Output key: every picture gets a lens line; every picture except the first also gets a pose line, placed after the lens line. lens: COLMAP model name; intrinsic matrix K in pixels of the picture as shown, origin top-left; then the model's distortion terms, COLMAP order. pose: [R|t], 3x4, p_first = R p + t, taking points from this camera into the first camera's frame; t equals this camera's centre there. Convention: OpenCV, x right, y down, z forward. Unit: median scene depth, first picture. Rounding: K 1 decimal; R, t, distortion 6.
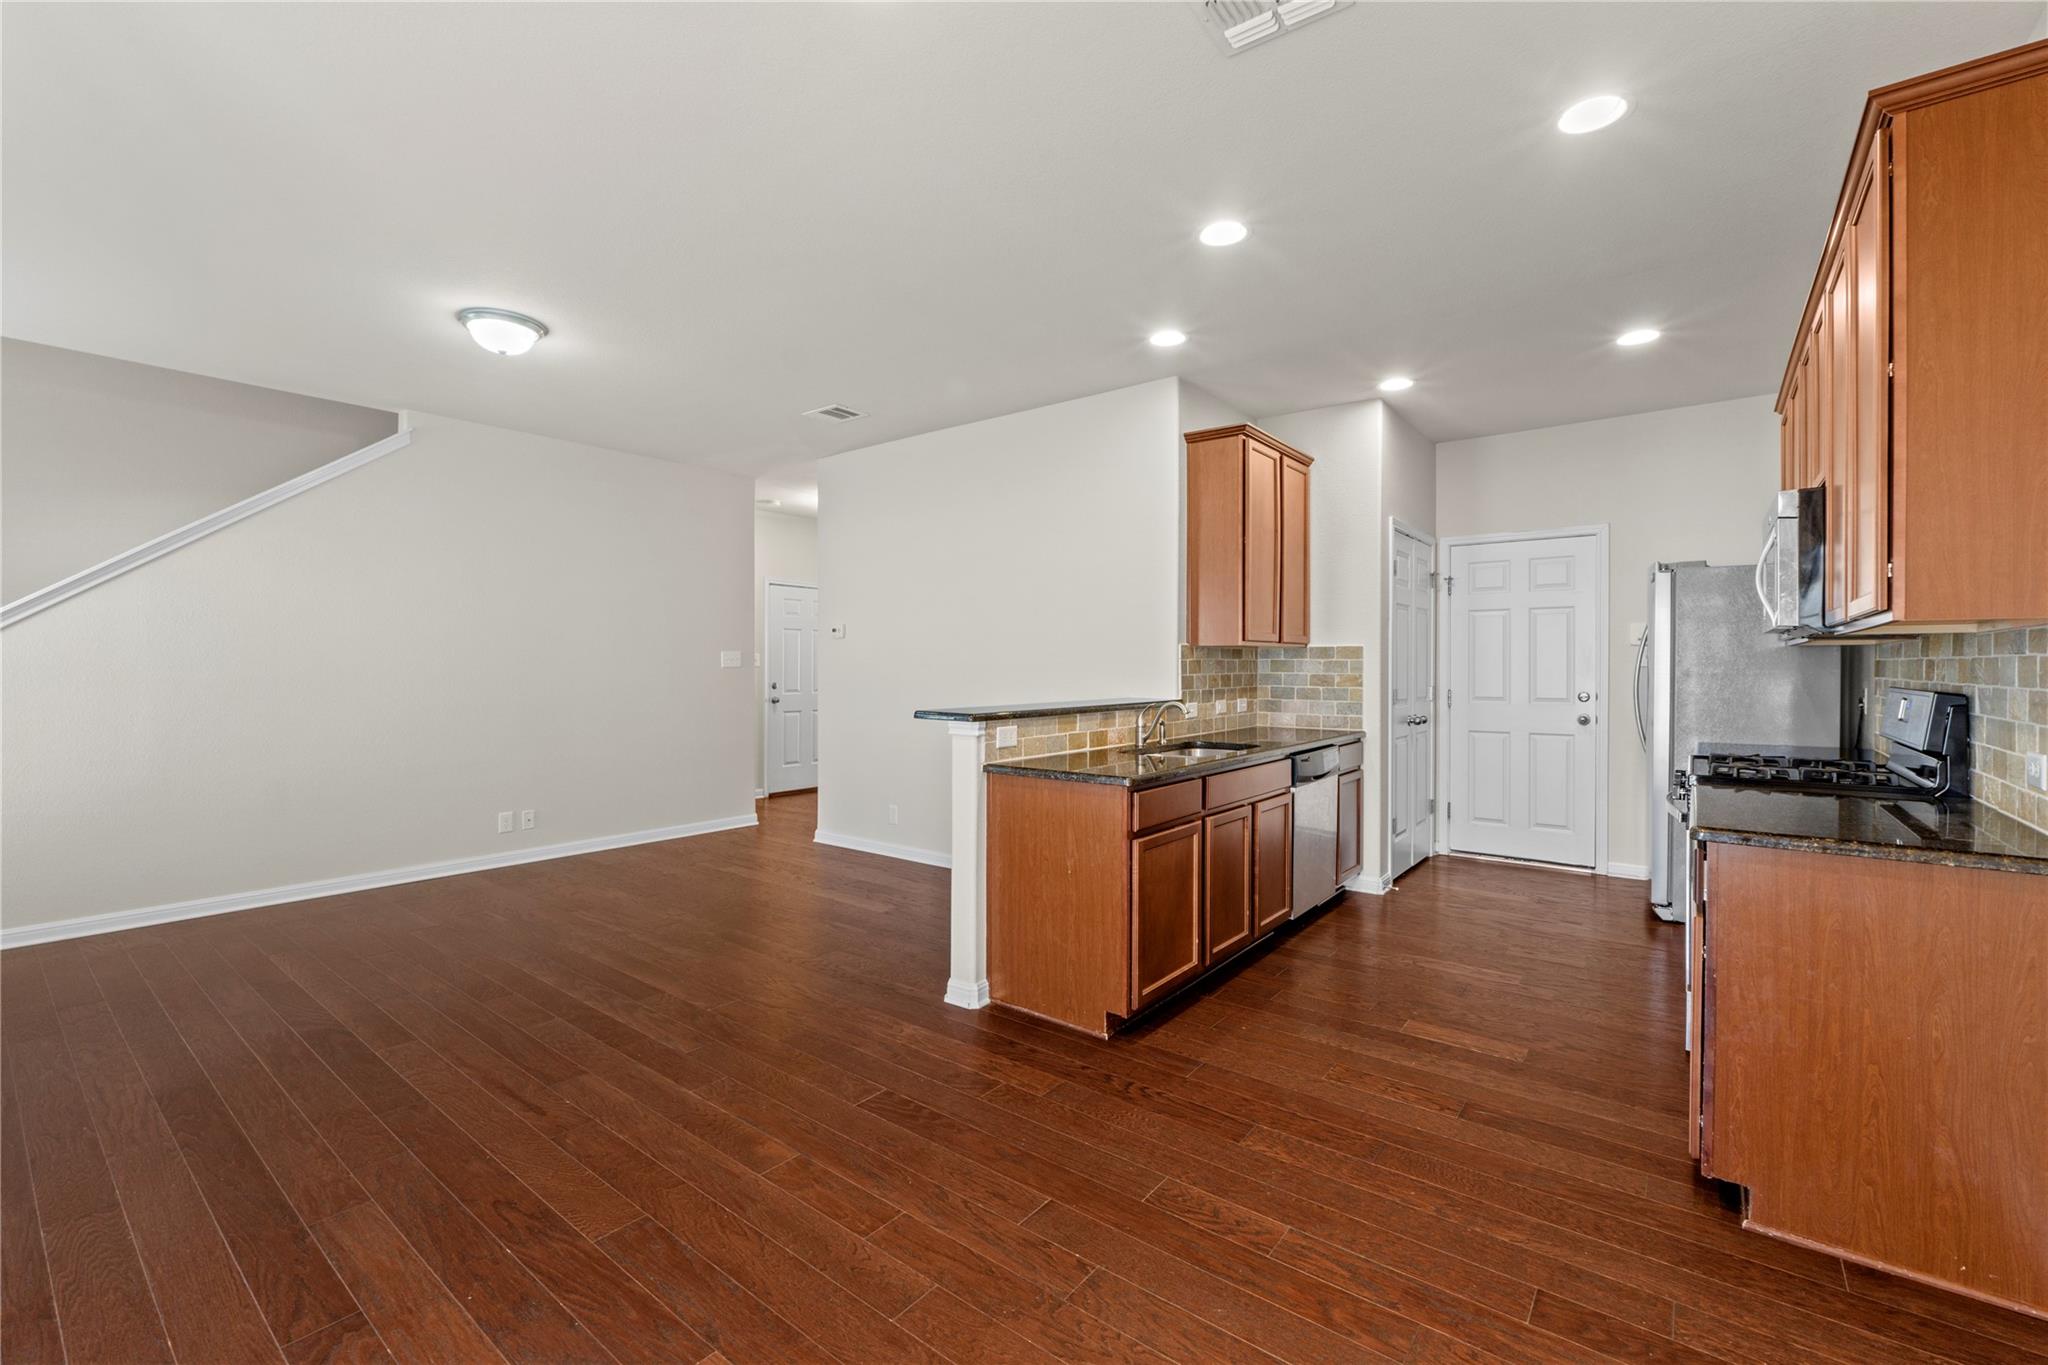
lens RADIAL K [[866.3, 0, 1025.9], [0, 866.3, 671.4], [0, 0, 1]] dist [-0.000697, -0.000136]
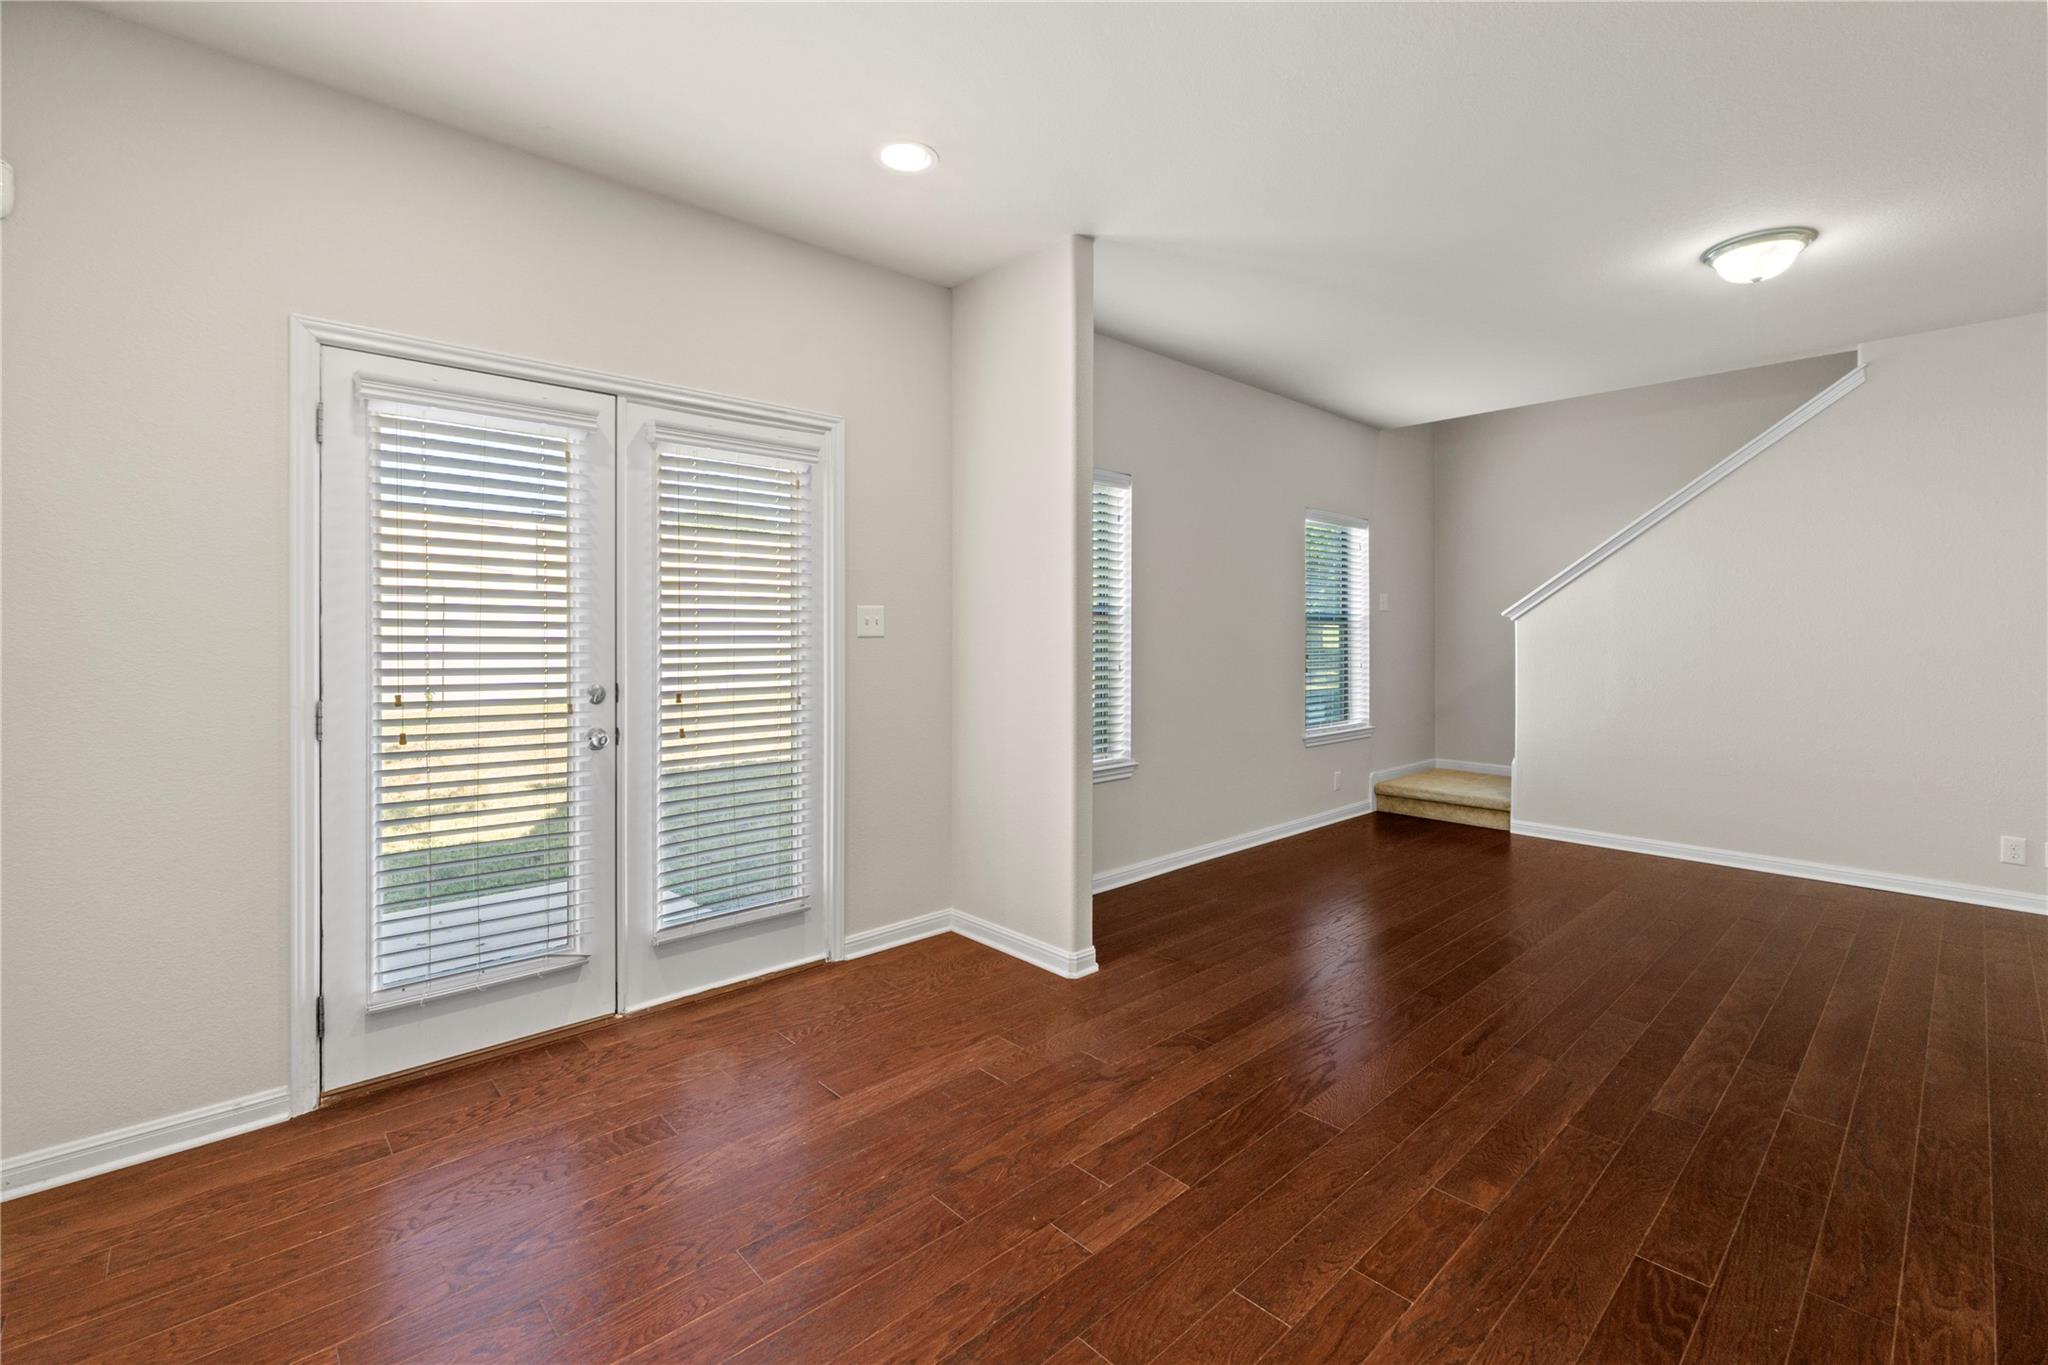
lens RADIAL K [[885.5, 0, 1022.6], [0, 885.5, 643.1], [0, 0, 1]] dist [0.002026, 0.000503]
pose [[-0.154095, 0.006524, -0.988034, 0.564184], [-0.007706, 0.999940, 0.007805, -0.003370], [0.988026, 0.008817, -0.154036, 0.575007]]
